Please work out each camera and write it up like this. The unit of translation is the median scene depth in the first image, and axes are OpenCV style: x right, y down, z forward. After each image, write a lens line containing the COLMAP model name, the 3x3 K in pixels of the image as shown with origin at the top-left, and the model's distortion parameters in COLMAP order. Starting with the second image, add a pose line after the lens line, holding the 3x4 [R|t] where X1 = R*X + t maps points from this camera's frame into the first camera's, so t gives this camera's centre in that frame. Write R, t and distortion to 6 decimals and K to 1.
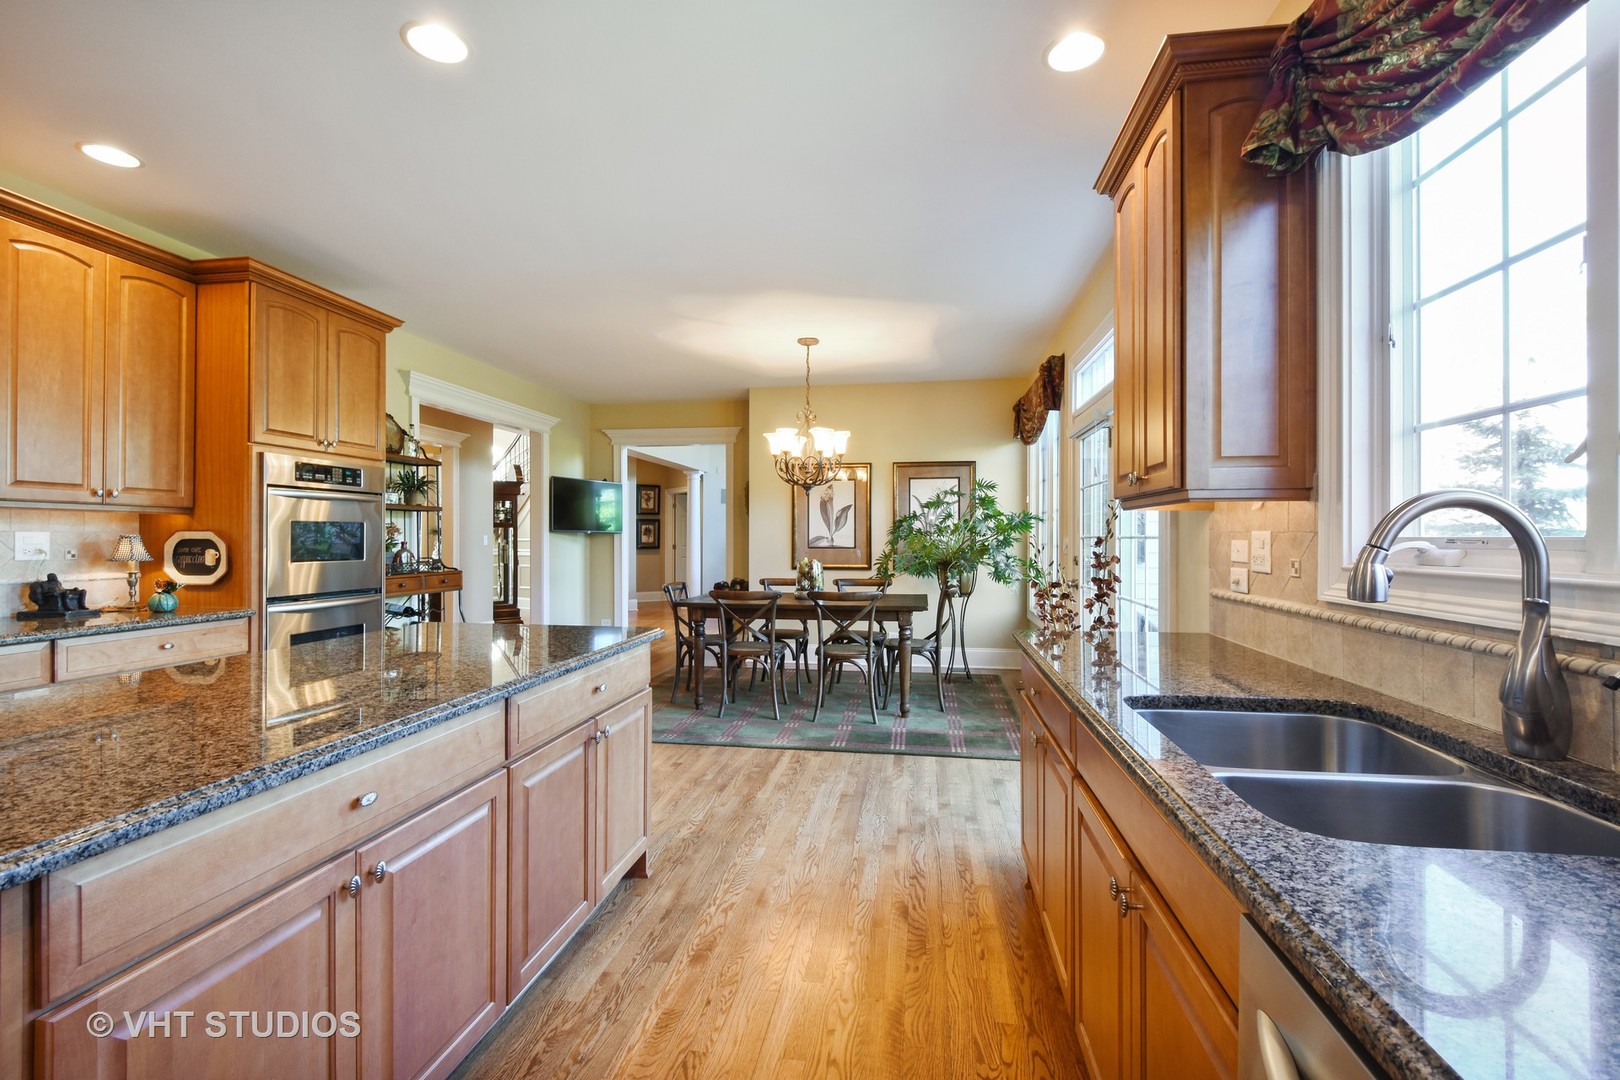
lens RADIAL K [[731.2, 0, 806.7], [0, 731.2, 535.2], [0, 0, 1]] dist [-0.012304, -0.000690]
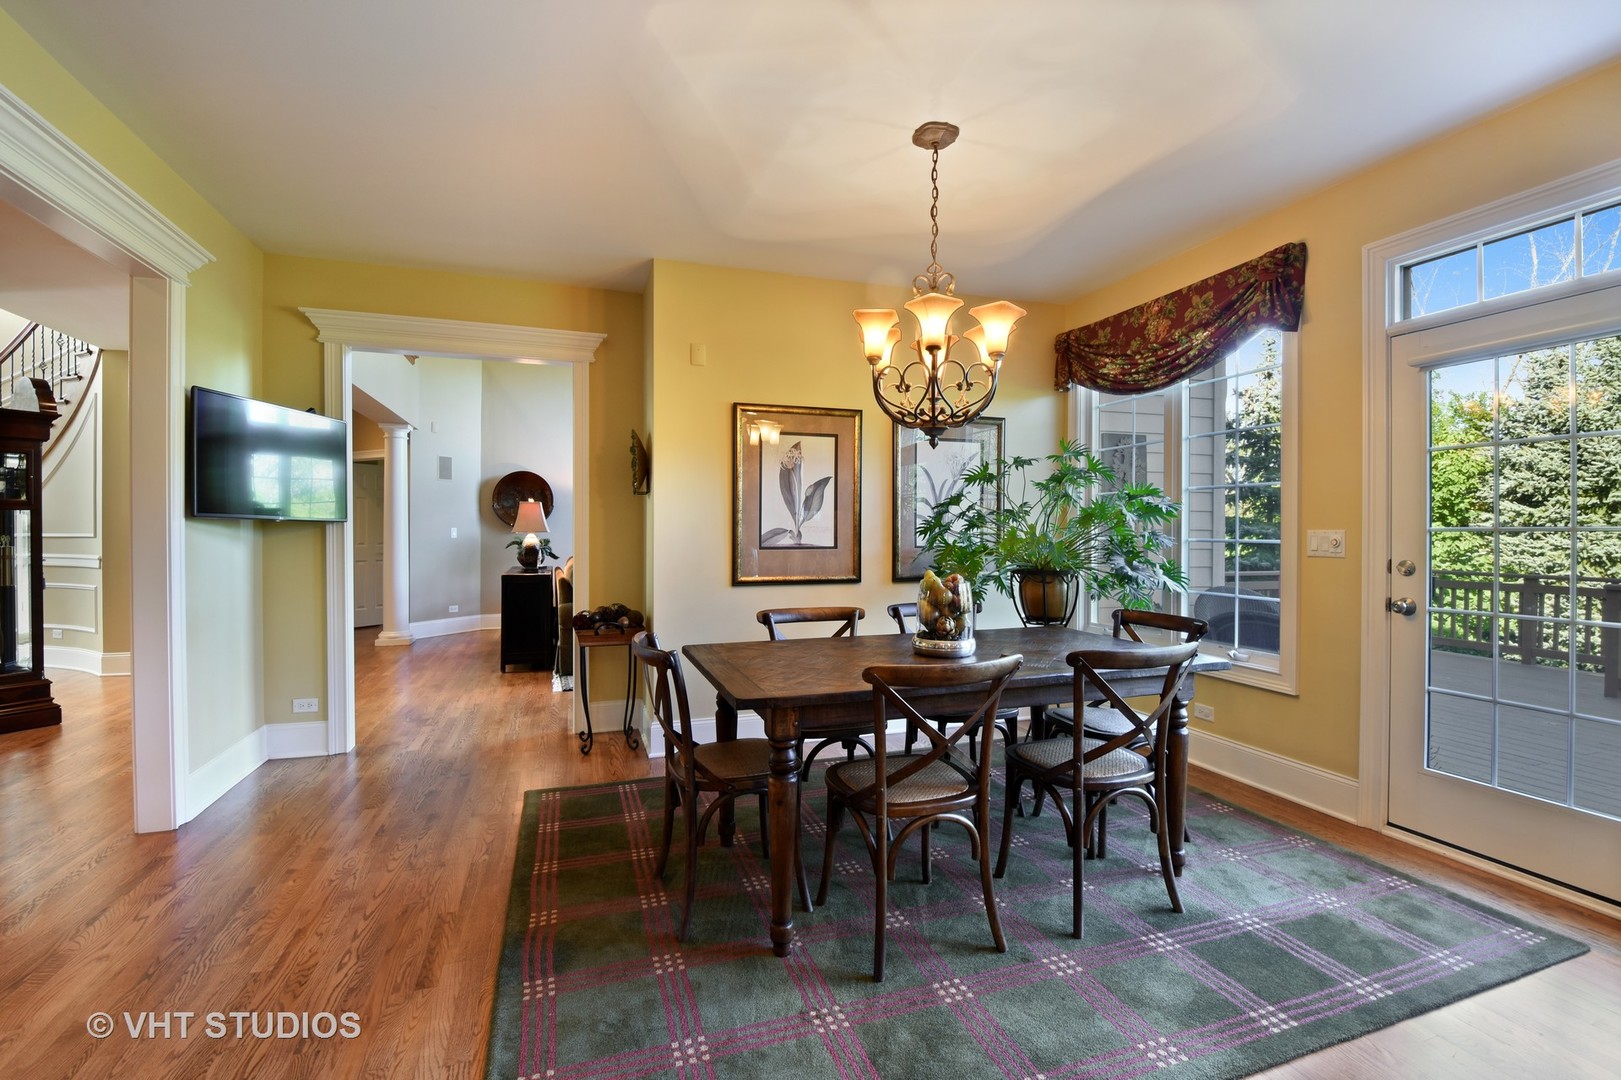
lens RADIAL K [[731.7, 0, 815.5], [0, 731.7, 542.5], [0, 0, 1]] dist [-0.012304, -0.000690]
pose [[0.880898, -0.005700, 0.473272, -0.235666], [-0.000910, 0.999905, 0.013737, 0.004568], [-0.473306, -0.012532, 0.880809, 0.468623]]
